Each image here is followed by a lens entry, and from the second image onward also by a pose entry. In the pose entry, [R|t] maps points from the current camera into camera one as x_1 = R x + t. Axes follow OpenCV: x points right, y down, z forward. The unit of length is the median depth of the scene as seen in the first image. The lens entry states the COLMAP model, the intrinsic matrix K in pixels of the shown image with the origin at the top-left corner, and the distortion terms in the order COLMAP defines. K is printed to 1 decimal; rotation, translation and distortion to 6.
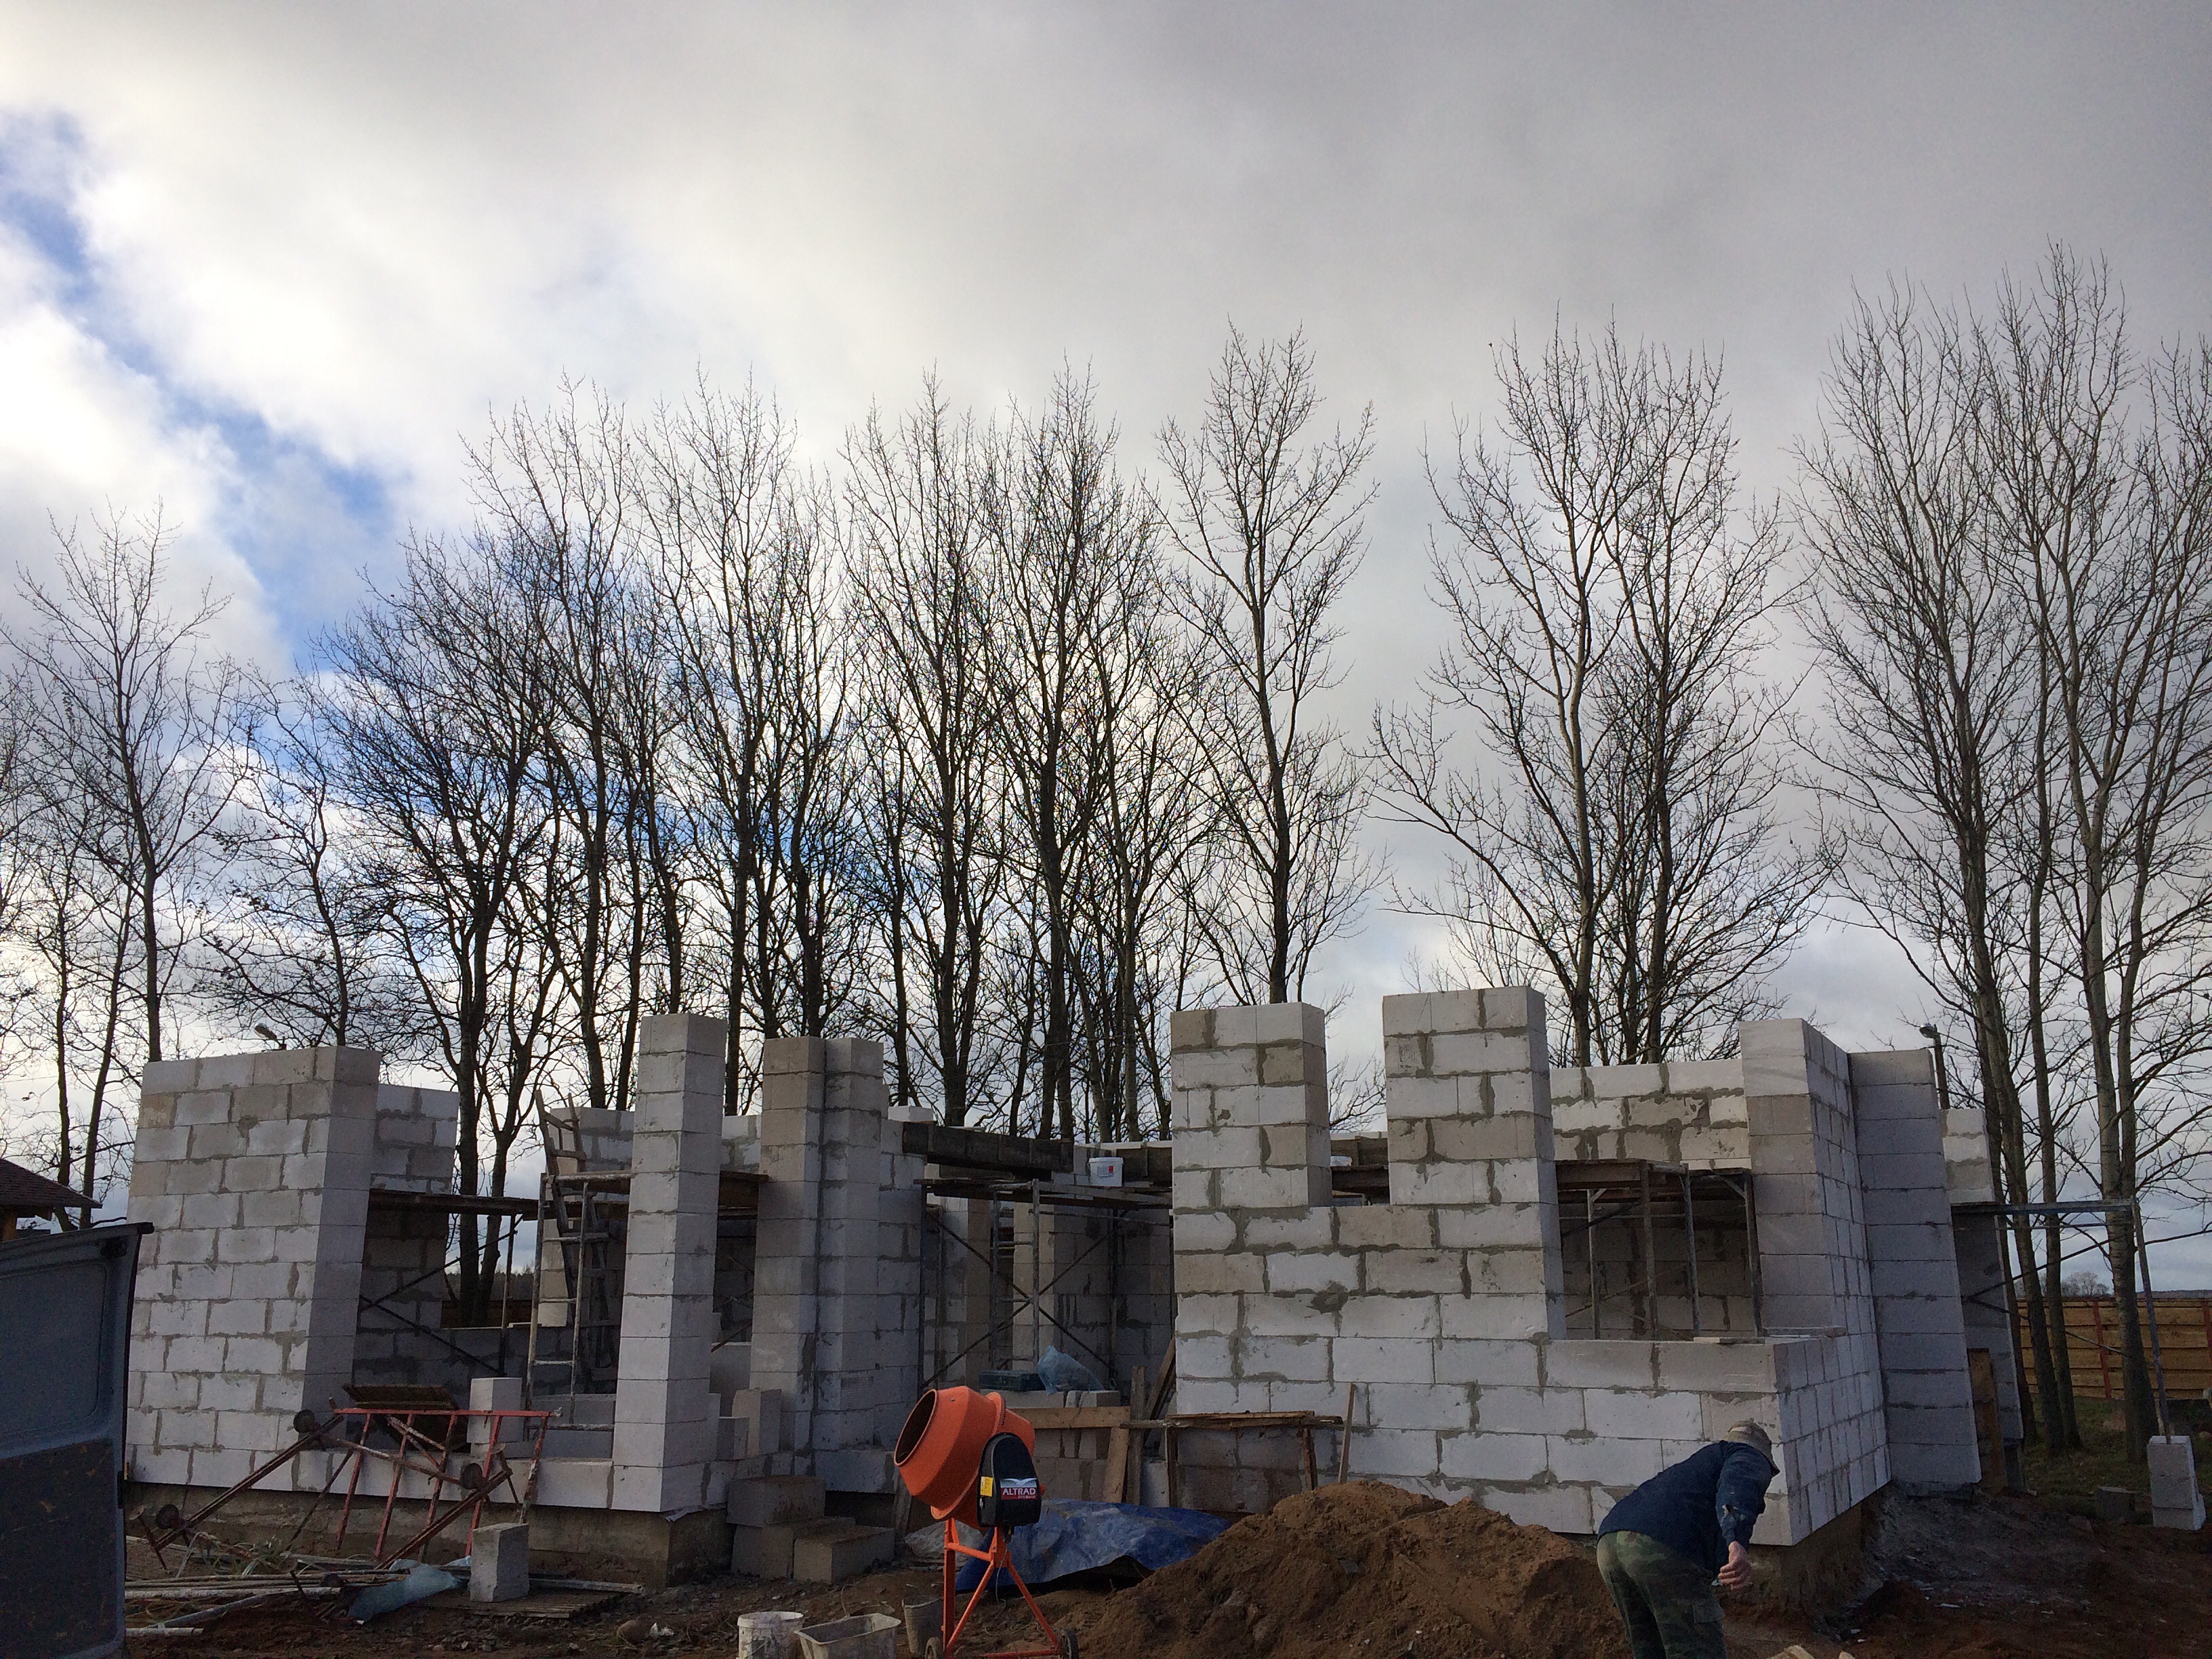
lens RADIAL K [[1839.4, 0, 1106.0], [0, 1839.4, 829.5], [0, 0, 1]] dist [0.058200, -0.128079]
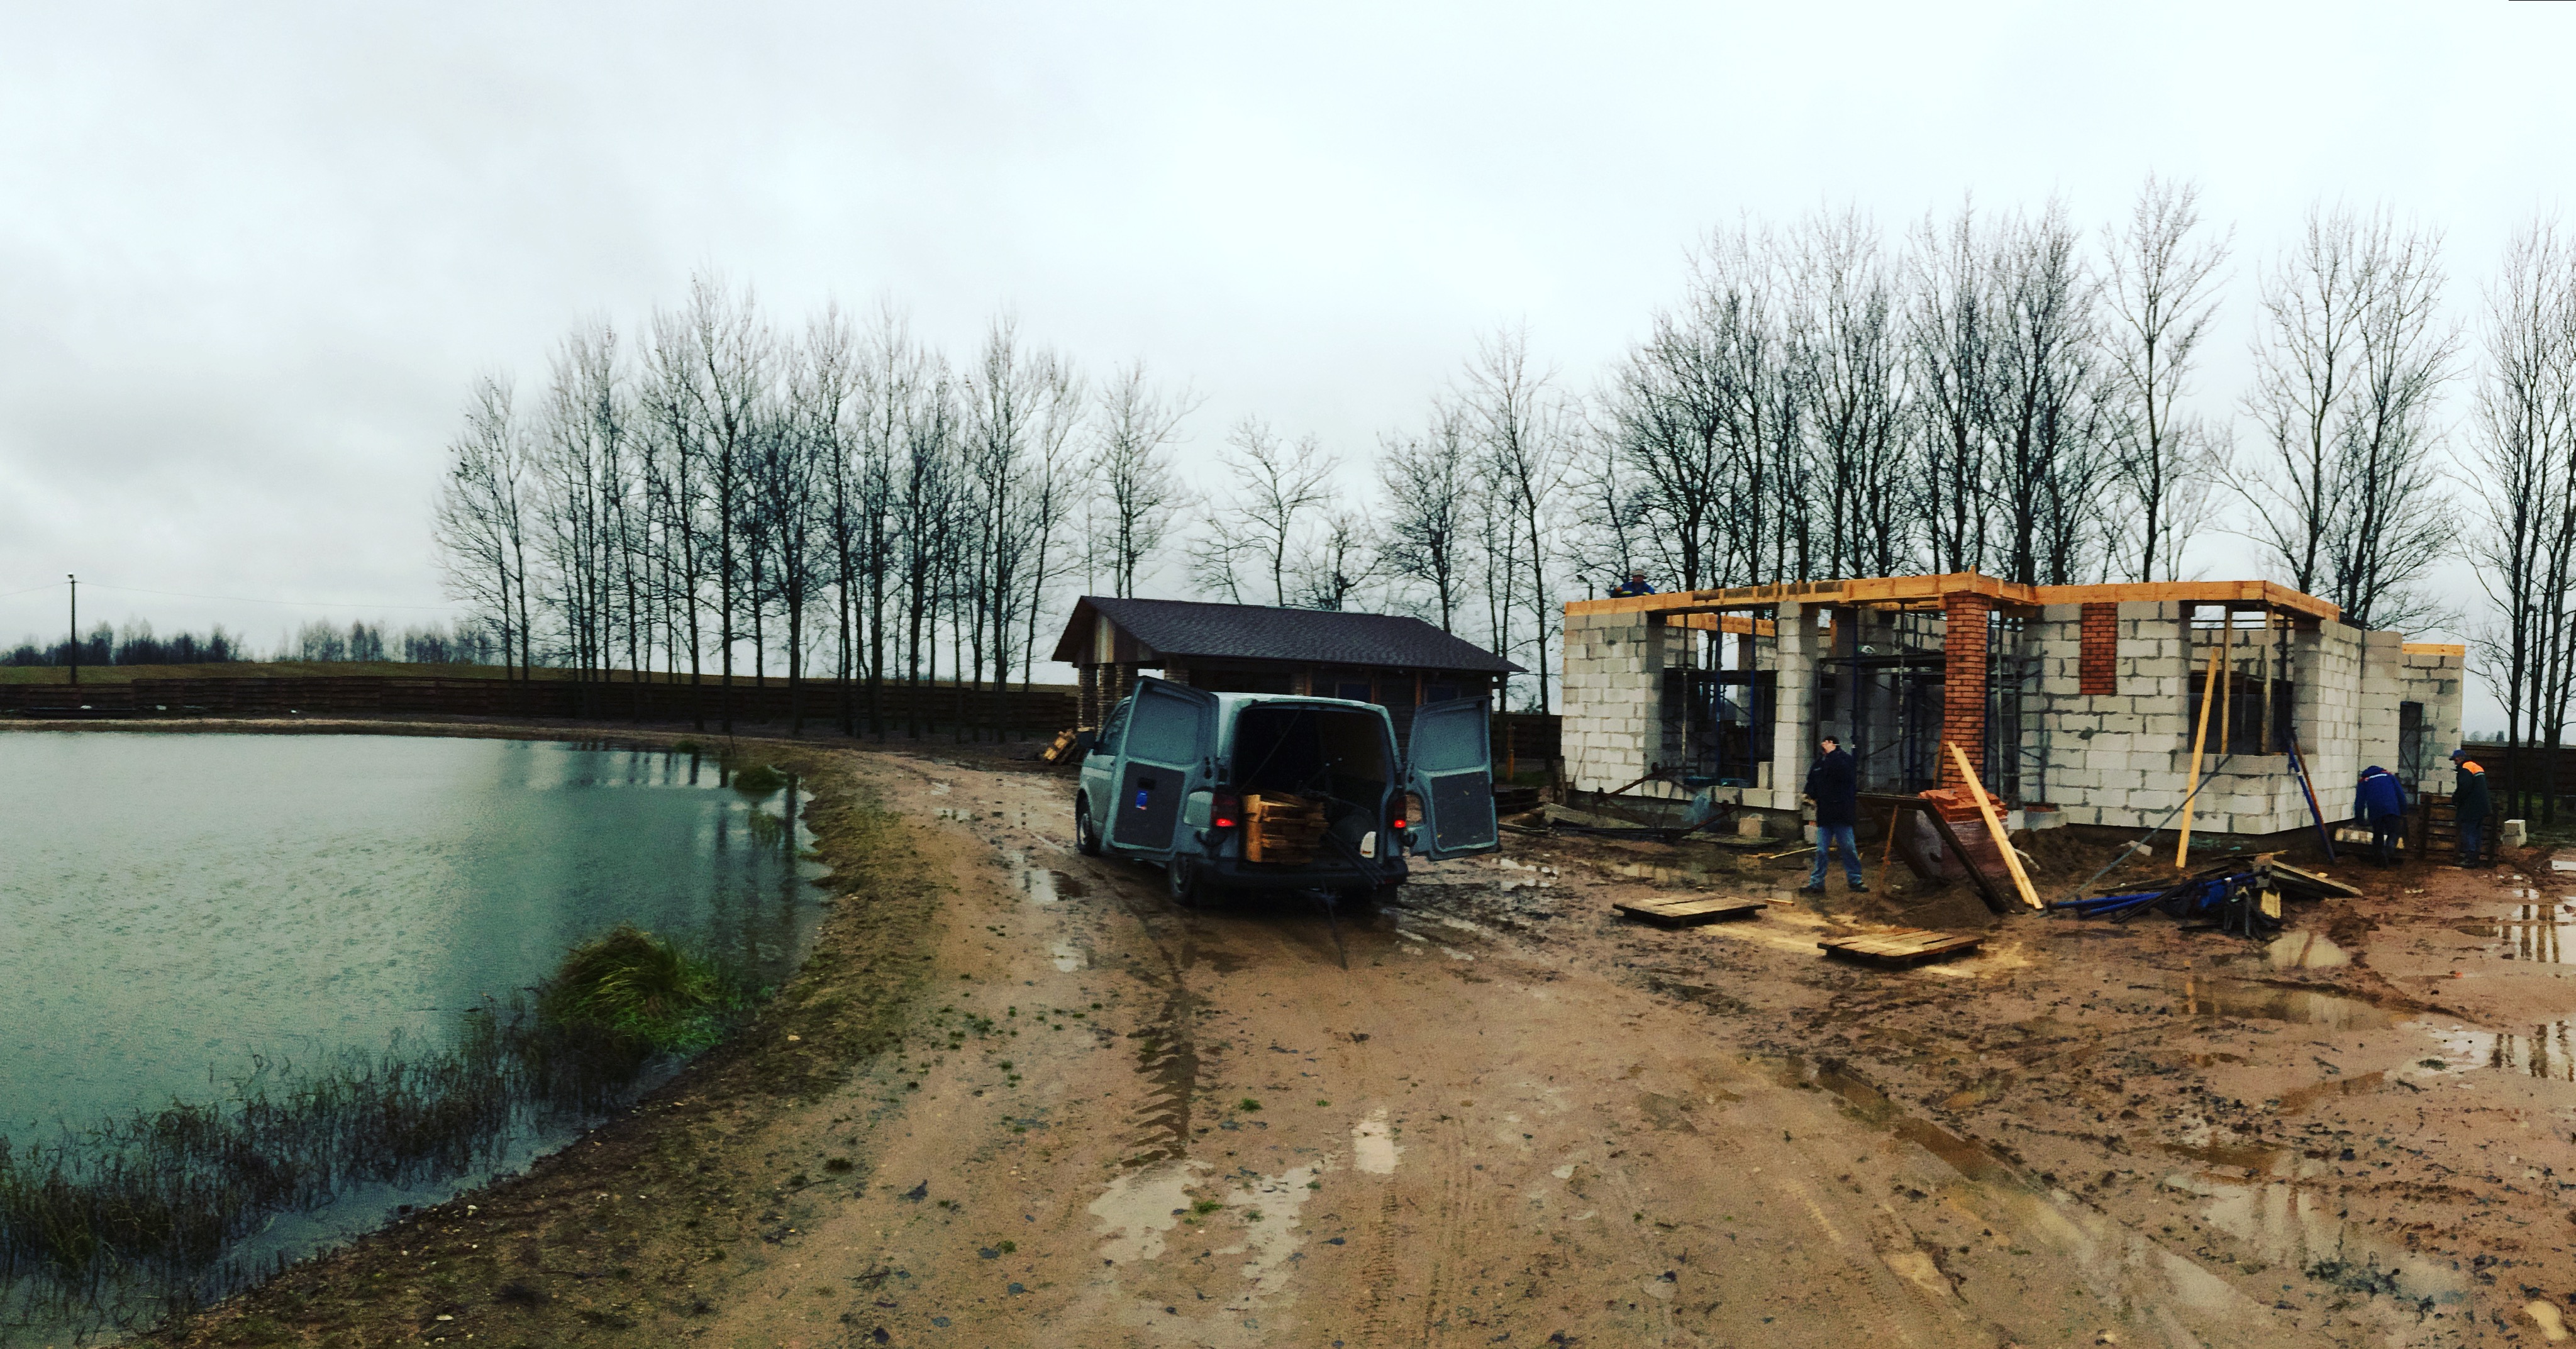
lens RADIAL K [[2363.3, 0, 1206.0], [0, 2363.3, 668.7], [0, 0, 1]] dist [-0.060354, 1.224683]
pose [[0.876193, 0.023101, -0.481407, 0.363763], [0.077771, 0.978984, 0.188525, -0.288306], [0.475645, -0.202624, 0.855982, -1.255795]]
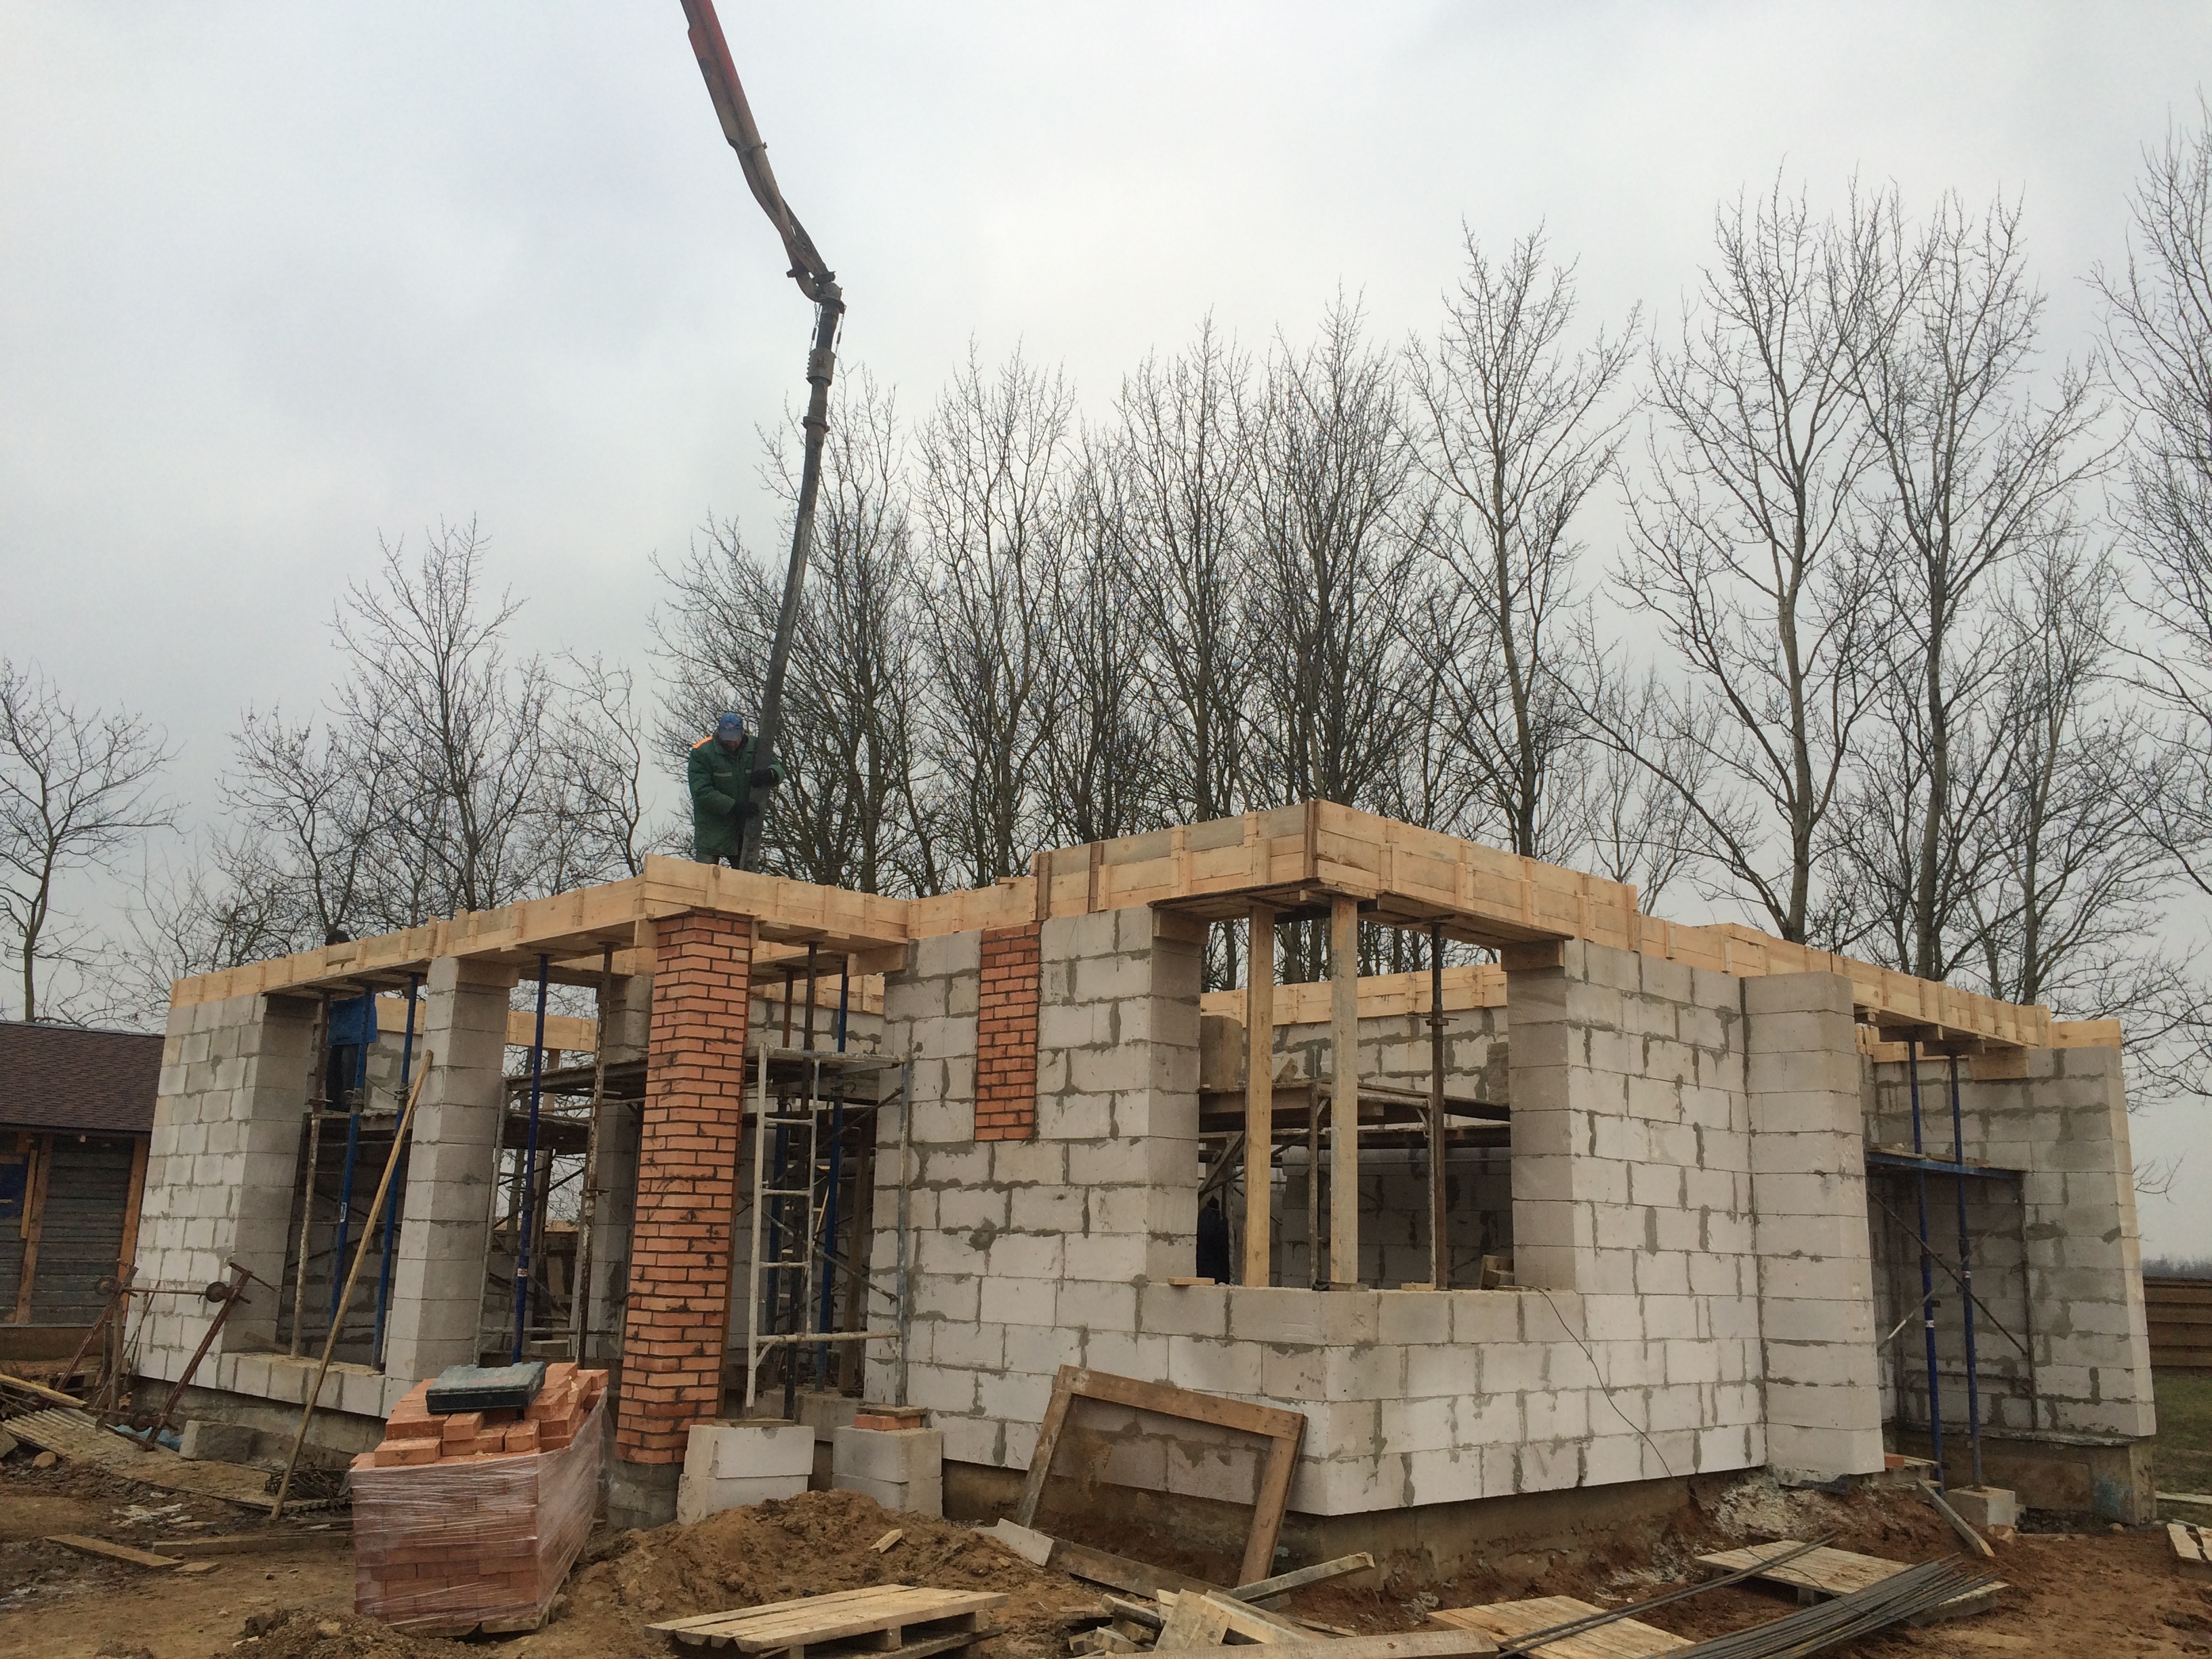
lens RADIAL K [[1839.2, 0, 1106.0], [0, 1839.2, 829.5], [0, 0, 1]] dist [0.015651, 0.005359]
pose [[0.961637, -0.036129, -0.271935, 0.275393], [0.041830, 0.999009, 0.015196, 0.019100], [0.271117, -0.025988, 0.962196, 0.063184]]
